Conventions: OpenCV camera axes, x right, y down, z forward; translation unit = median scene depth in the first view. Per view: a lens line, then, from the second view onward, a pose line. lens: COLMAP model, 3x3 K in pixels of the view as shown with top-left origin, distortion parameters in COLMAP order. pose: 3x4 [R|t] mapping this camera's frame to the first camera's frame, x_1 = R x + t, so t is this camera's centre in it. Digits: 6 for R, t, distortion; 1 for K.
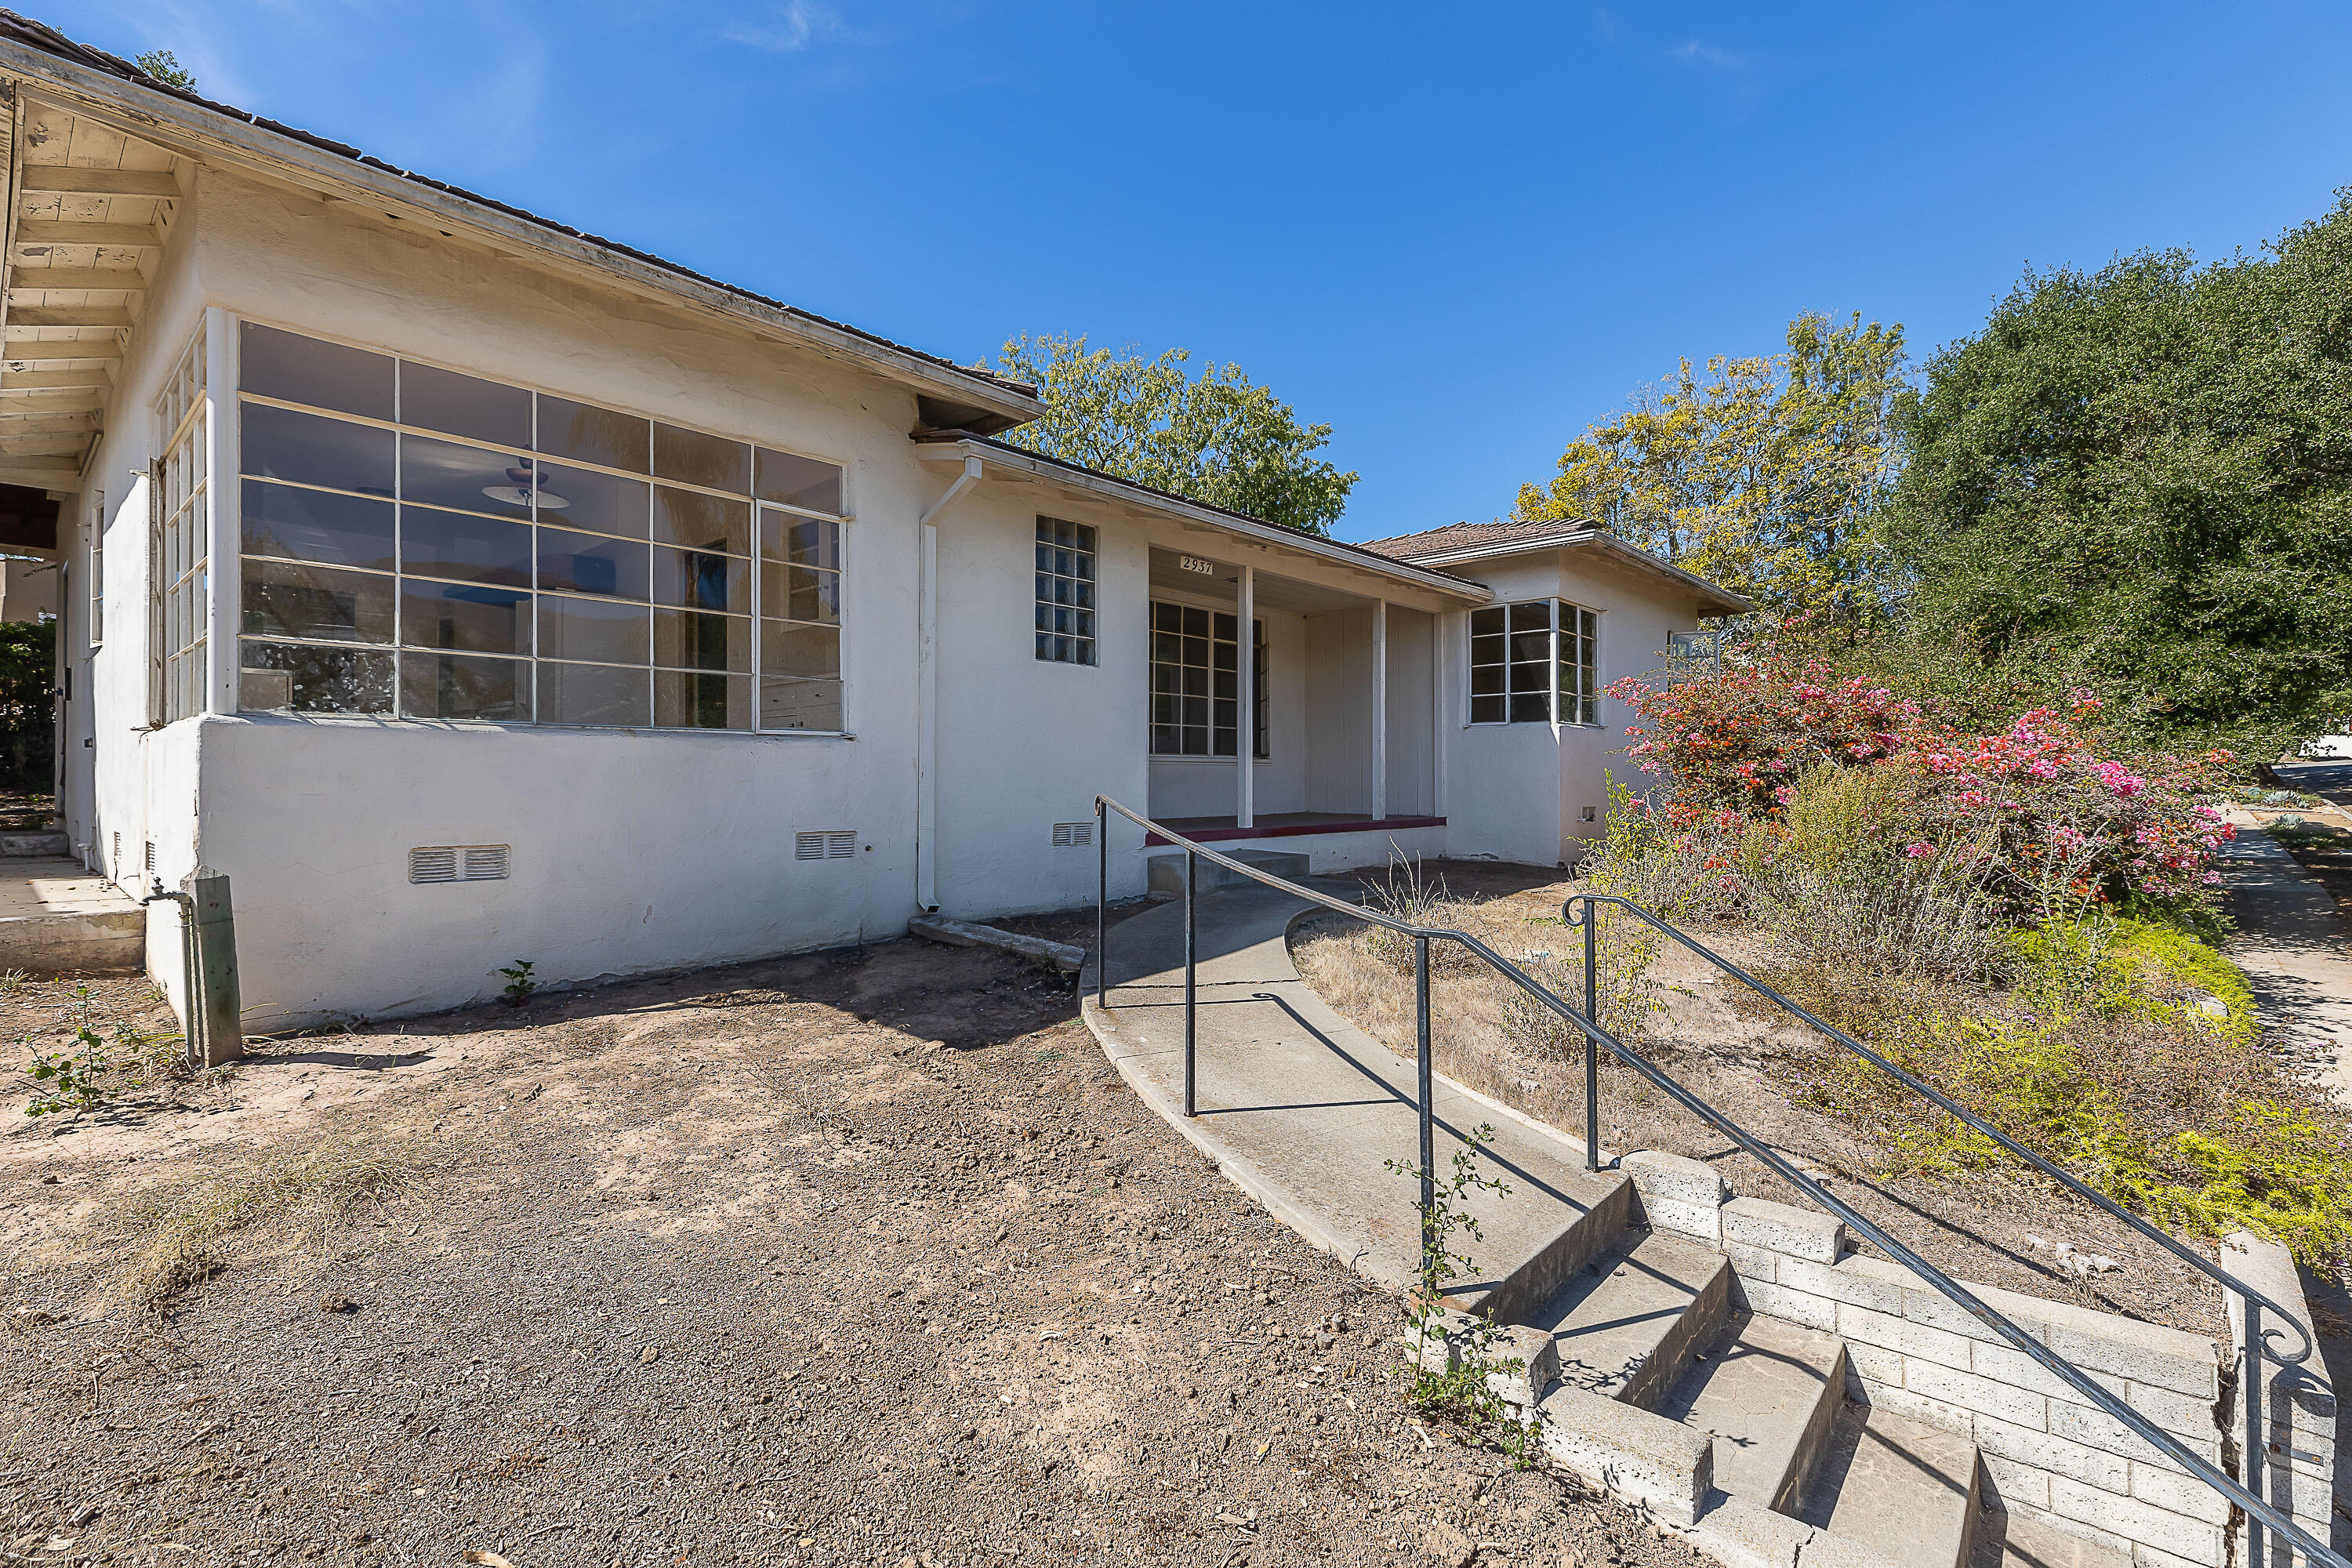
lens RADIAL K [[1076.4, 0, 1220.7], [0, 1076.4, 784.8], [0, 0, 1]] dist [0.000256, -0.000617]
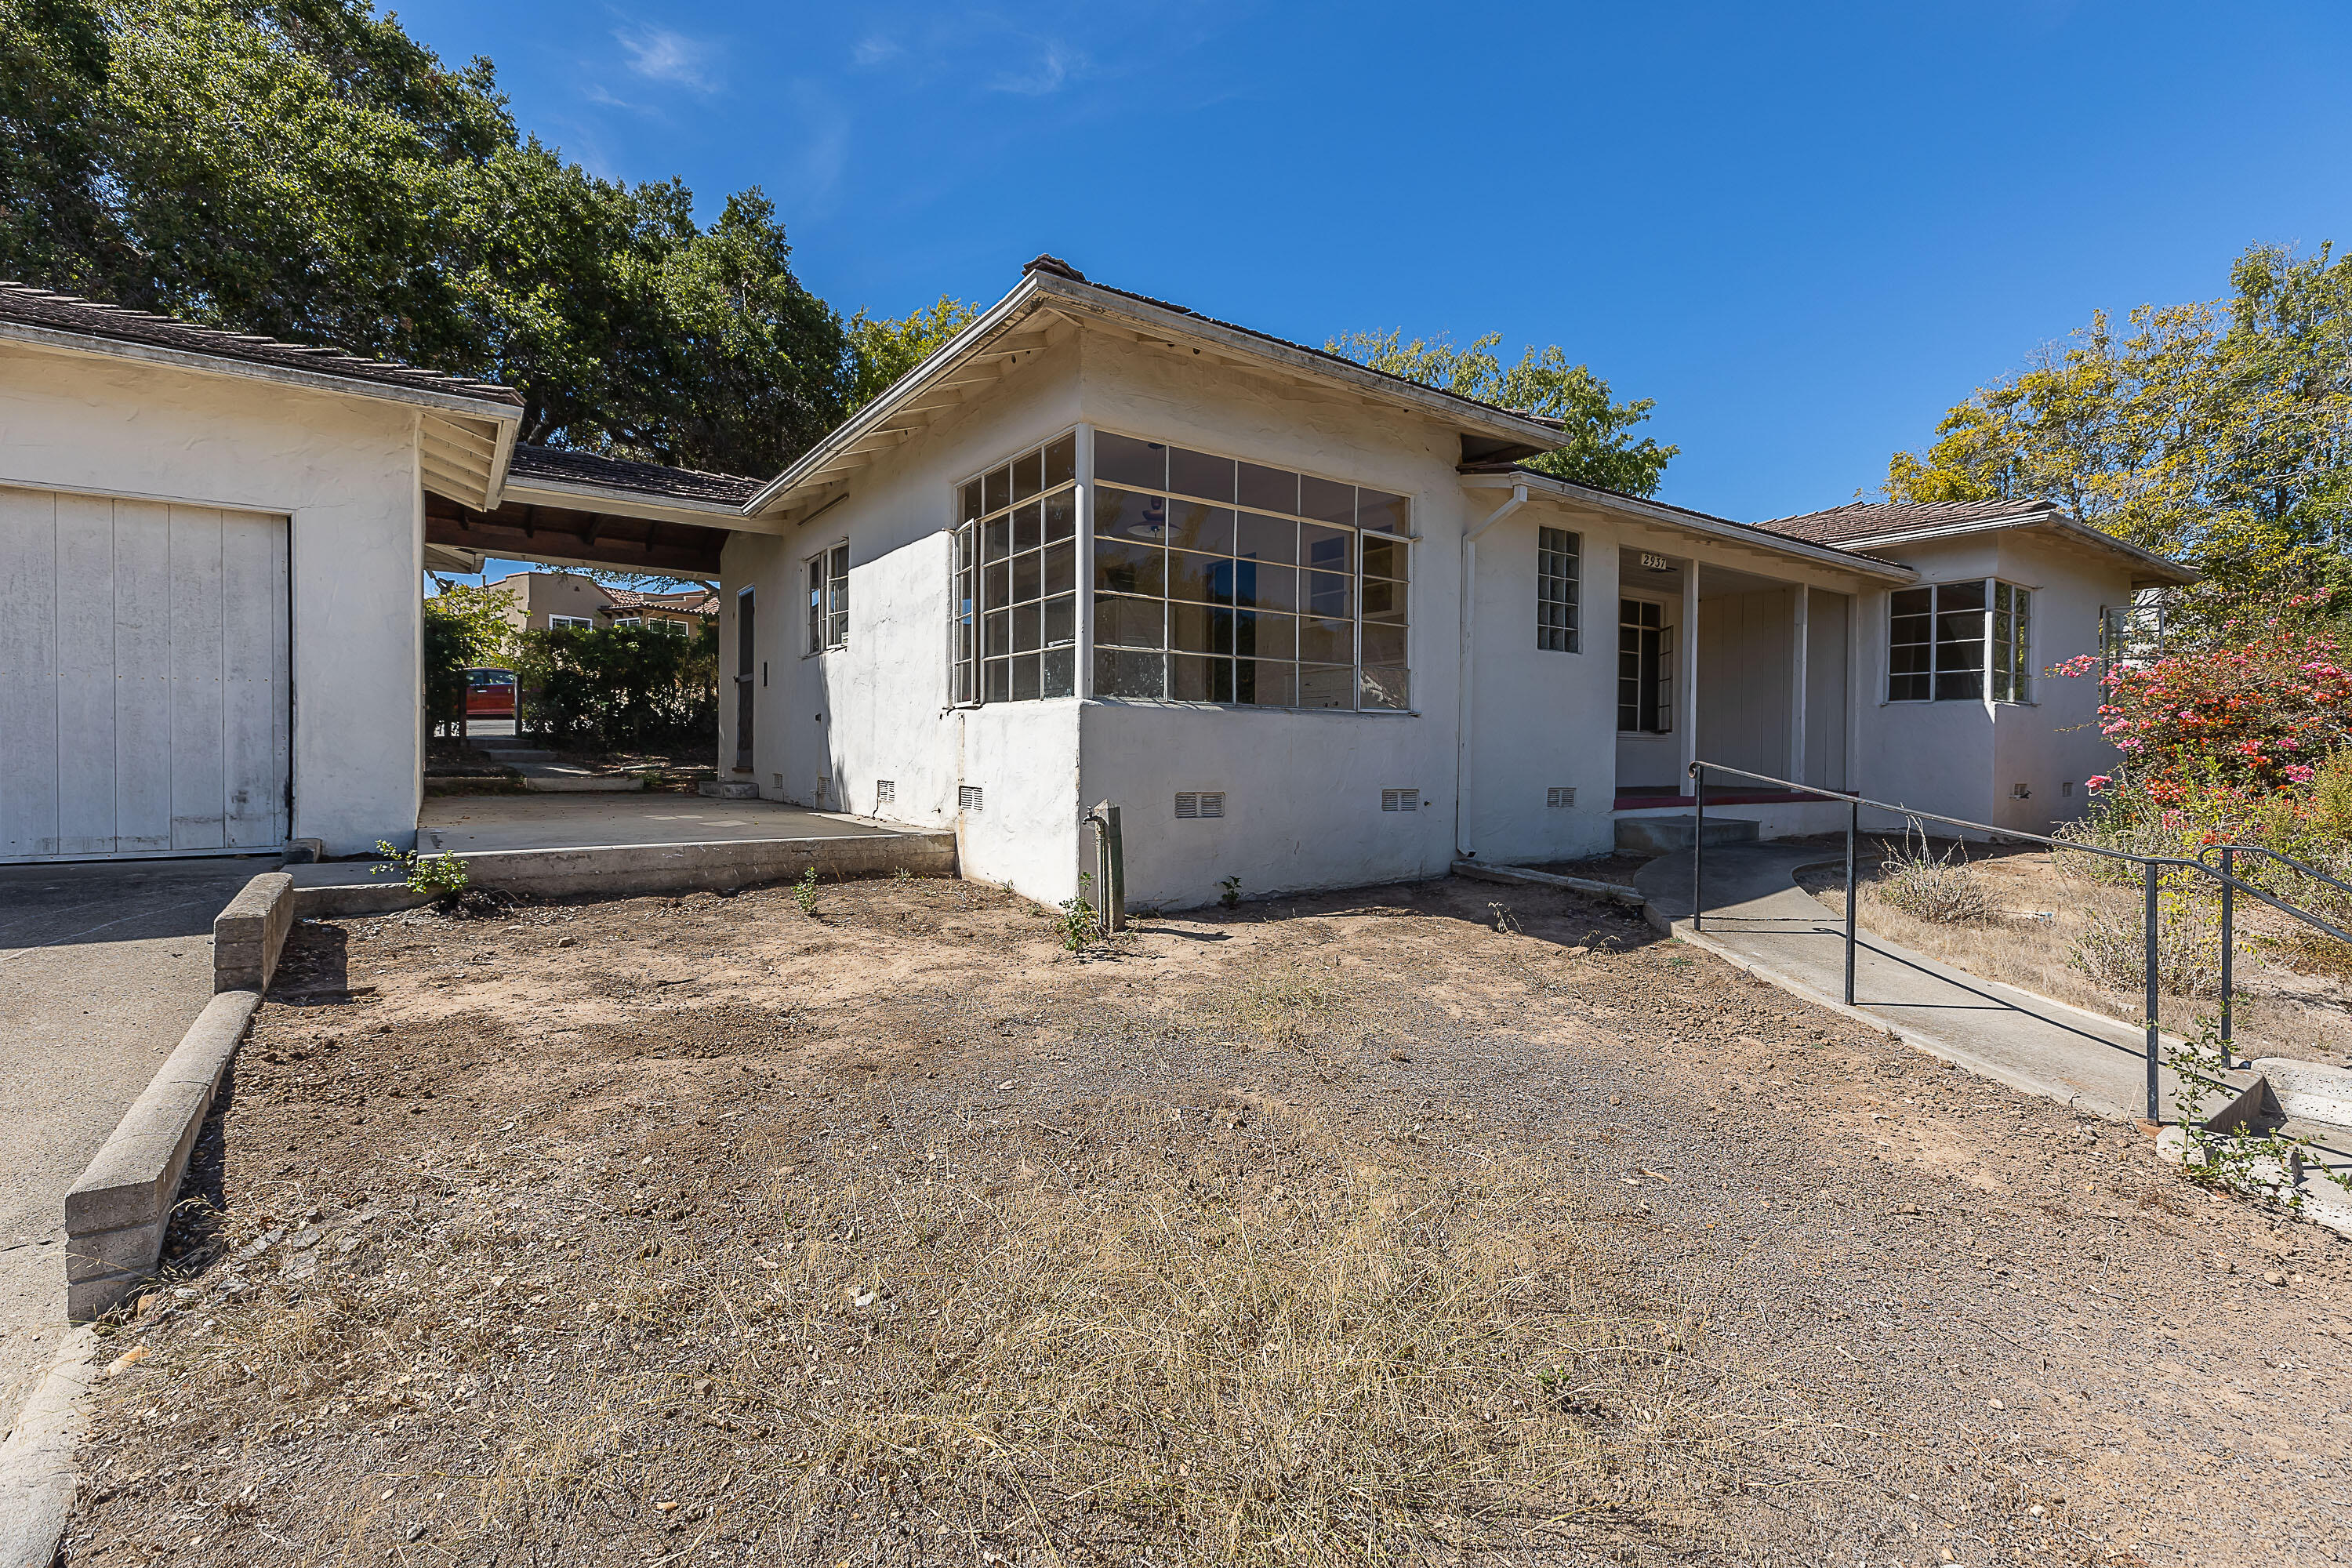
lens RADIAL K [[1076.4, 0, 1172.4], [0, 1076.4, 777.1], [0, 0, 1]] dist [0.000256, -0.000617]
pose [[0.970805, 0.015456, -0.239372, -0.255358], [-0.011817, 0.999792, 0.016627, 0.008955], [0.239579, -0.013313, 0.970786, -0.228969]]
